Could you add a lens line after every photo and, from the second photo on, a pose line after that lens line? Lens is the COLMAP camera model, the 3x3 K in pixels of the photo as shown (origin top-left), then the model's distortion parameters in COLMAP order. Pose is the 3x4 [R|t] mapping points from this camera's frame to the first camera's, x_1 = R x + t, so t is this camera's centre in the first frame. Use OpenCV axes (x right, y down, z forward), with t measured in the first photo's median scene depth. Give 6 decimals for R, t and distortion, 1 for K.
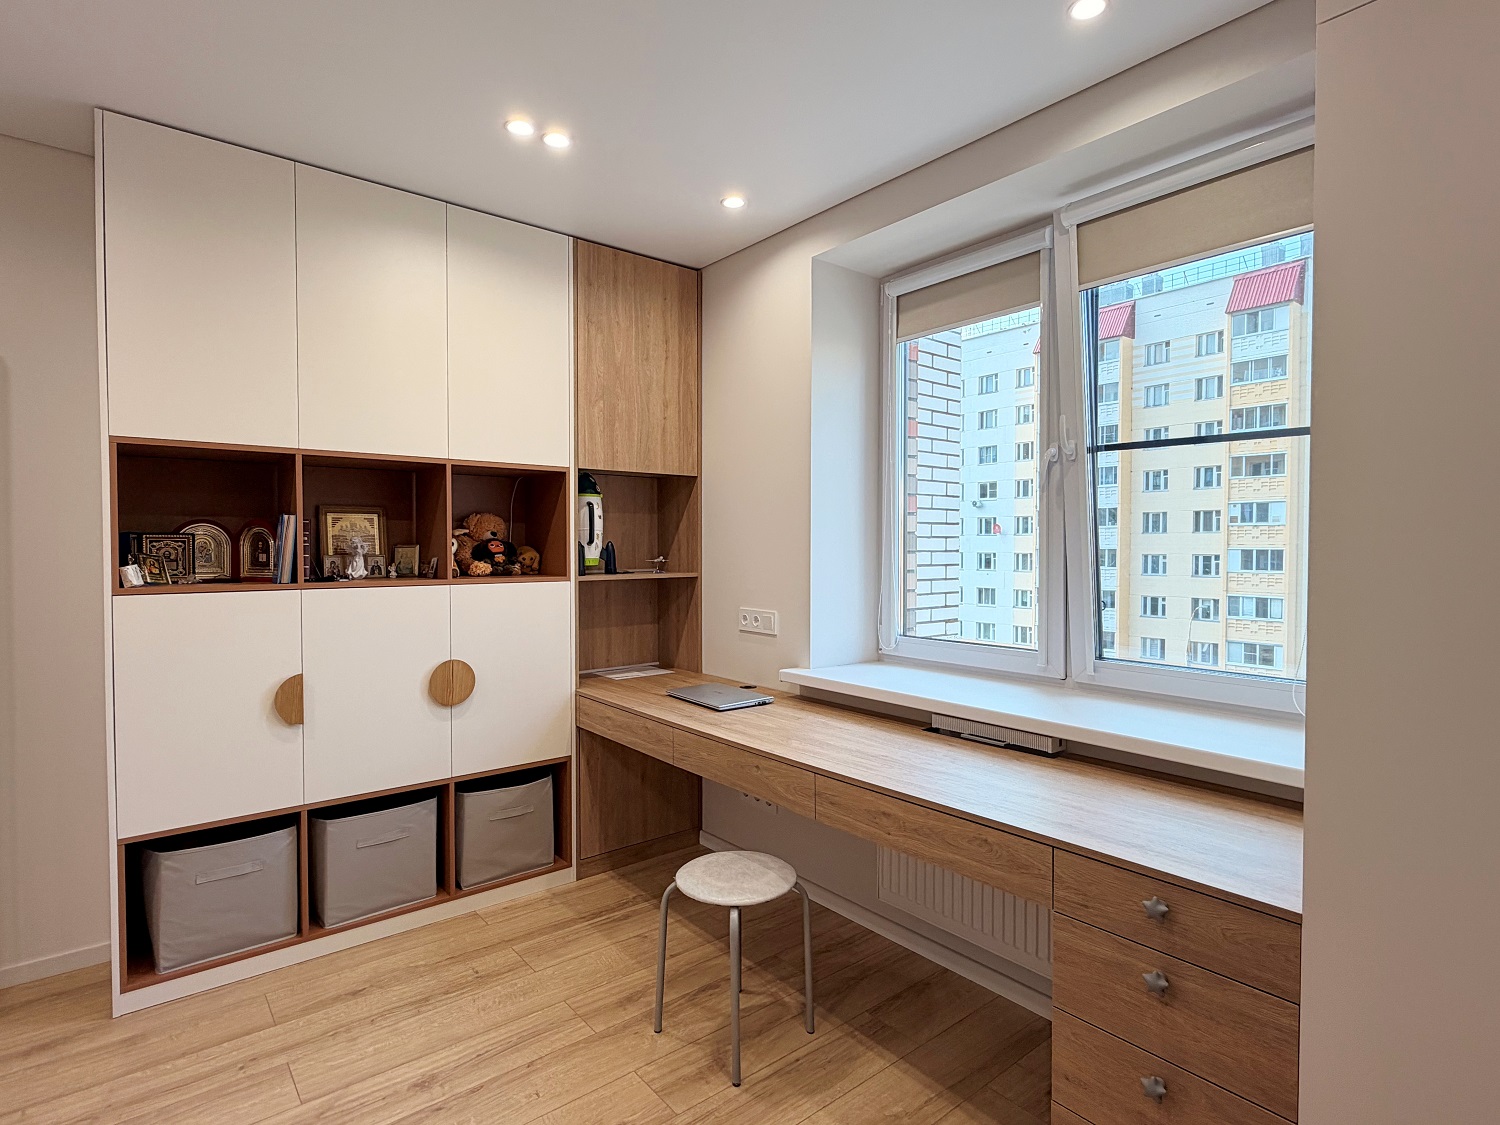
lens RADIAL K [[773.0, 0, 750.0], [0, 773.0, 562.5], [0, 0, 1]] dist [0.000869, -0.000213]
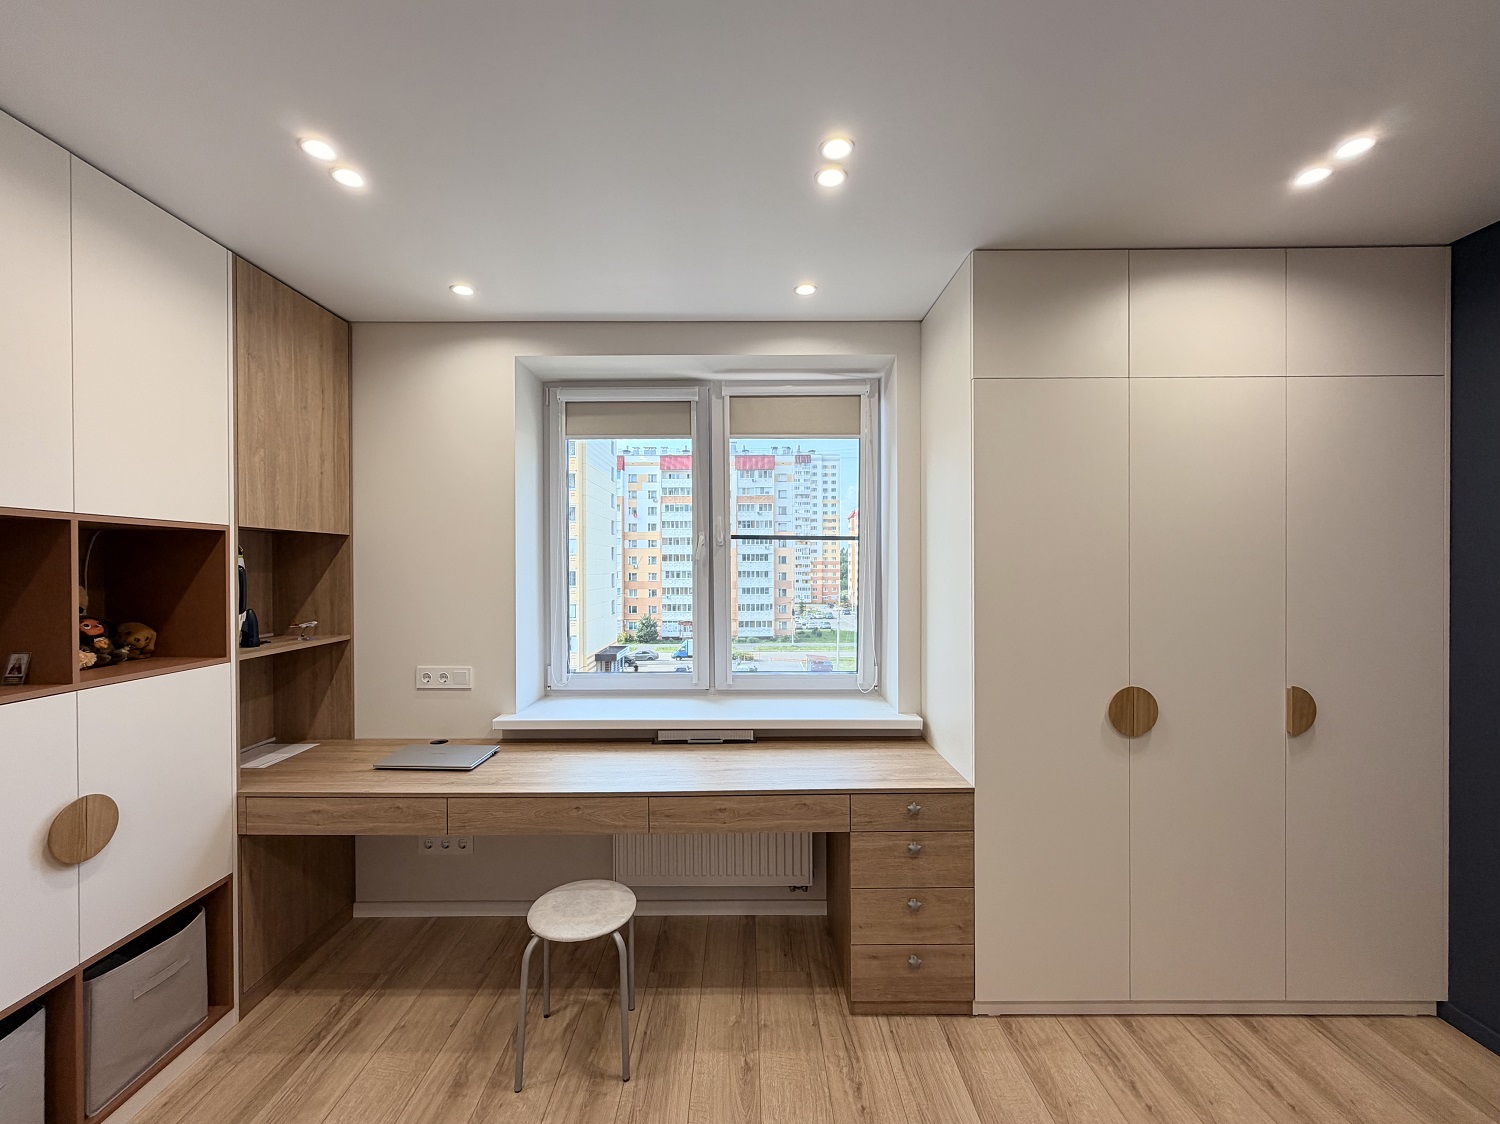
lens RADIAL K [[618.5, 0, 726.6], [0, 618.5, 568.2], [0, 0, 1]] dist [0.000735, 0.000261]
pose [[0.638592, -0.007279, 0.769511, -0.406738], [0.021539, 0.999733, -0.008418, -0.060251], [-0.769244, 0.021950, 0.638578, 0.164927]]
